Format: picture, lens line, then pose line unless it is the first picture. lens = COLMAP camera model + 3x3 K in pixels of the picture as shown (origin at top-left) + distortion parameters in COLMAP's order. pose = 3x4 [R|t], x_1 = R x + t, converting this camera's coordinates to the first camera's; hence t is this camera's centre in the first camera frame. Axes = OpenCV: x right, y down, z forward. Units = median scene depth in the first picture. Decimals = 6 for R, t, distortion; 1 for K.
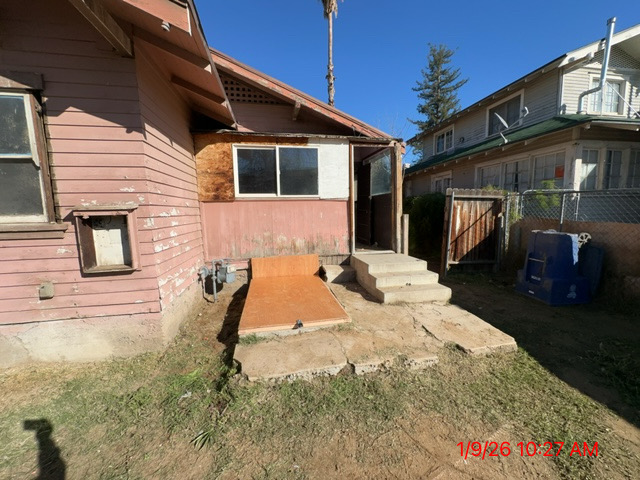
lens RADIAL K [[255.8, 0, 320.1], [0, 255.8, 239.0], [0, 0, 1]] dist [-0.001162, -0.000166]
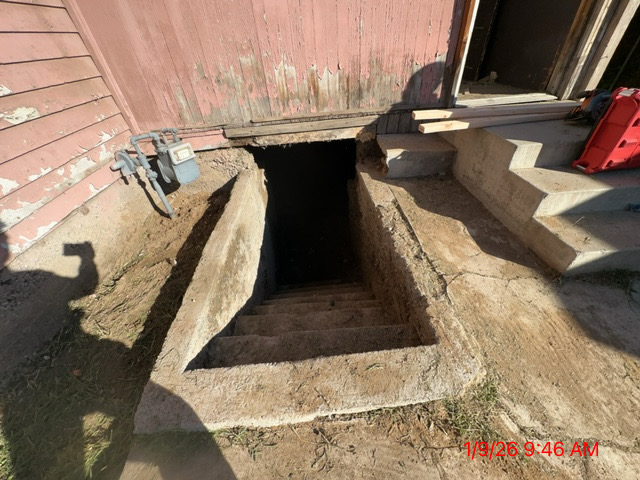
lens RADIAL K [[255.8, 0, 319.5], [0, 255.8, 240.2], [0, 0, 1]] dist [-0.001162, -0.000166]
pose [[0.990108, 0.039322, -0.134683, -0.026039], [0.040781, 0.837827, 0.544410, 0.004617], [0.134248, -0.544518, 0.827936, 0.512215]]
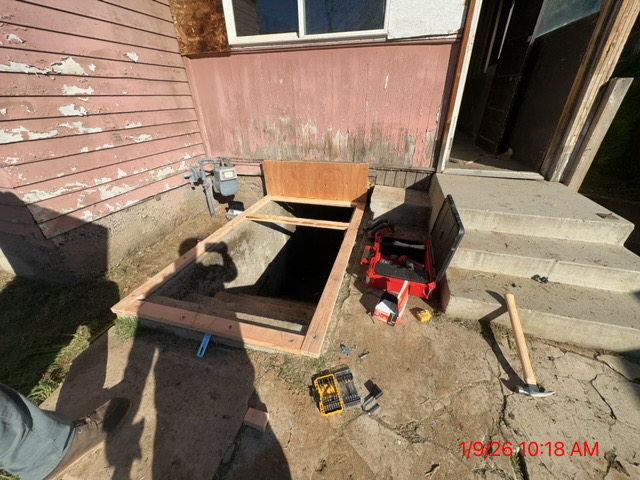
lens RADIAL K [[255.8, 0, 318.8], [0, 255.8, 239.8], [0, 0, 1]] dist [-0.001162, -0.000166]
pose [[0.891682, 0.228375, -0.390831, 0.151923], [-0.052976, 0.910119, 0.410946, -0.013837], [0.449552, -0.345728, 0.823635, 0.453128]]
